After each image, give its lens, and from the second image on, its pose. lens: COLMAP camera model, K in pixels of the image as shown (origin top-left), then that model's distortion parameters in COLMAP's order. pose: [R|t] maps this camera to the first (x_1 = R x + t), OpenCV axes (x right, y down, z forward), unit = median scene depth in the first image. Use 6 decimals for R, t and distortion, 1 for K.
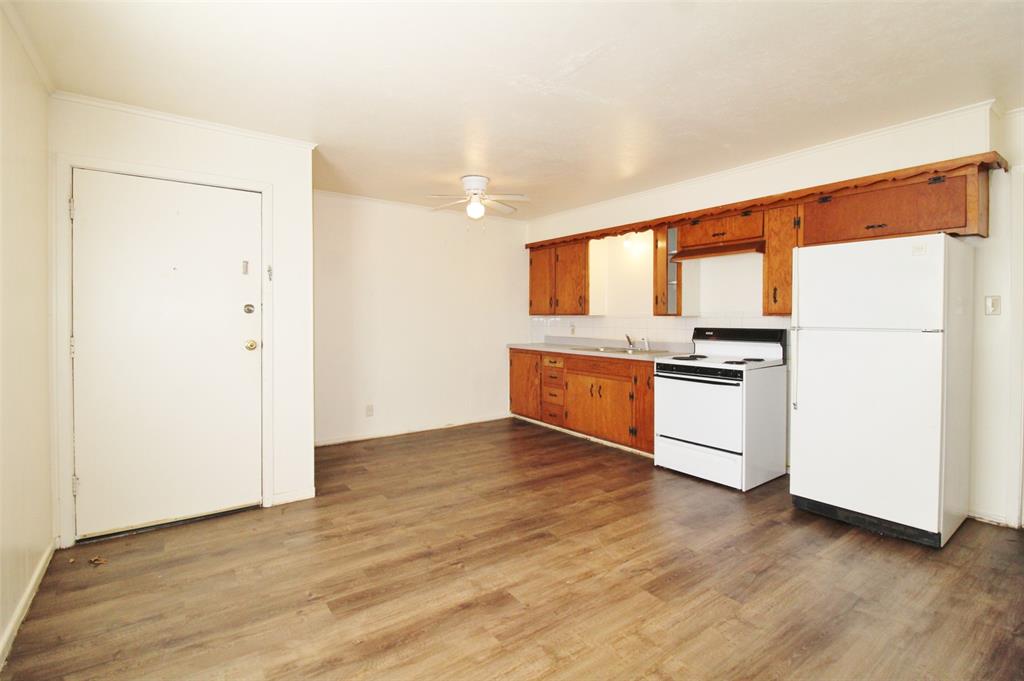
lens RADIAL K [[474.5, 0, 510.9], [0, 474.5, 332.2], [0, 0, 1]] dist [-0.010652, -0.001591]
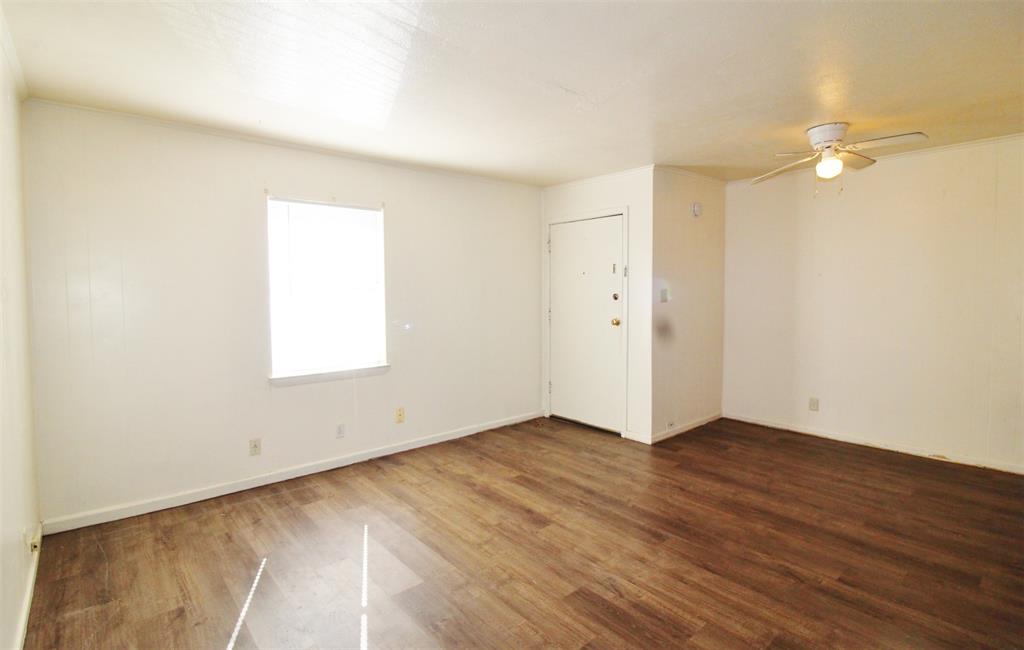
lens RADIAL K [[495.9, 0, 511.3], [0, 495.9, 324.2], [0, 0, 1]] dist [-0.005025, -0.001675]
pose [[0.082819, 0.065180, -0.994431, 1.076298], [-0.020129, 0.997765, 0.063722, -0.064945], [0.996361, 0.014740, 0.083945, 0.642310]]
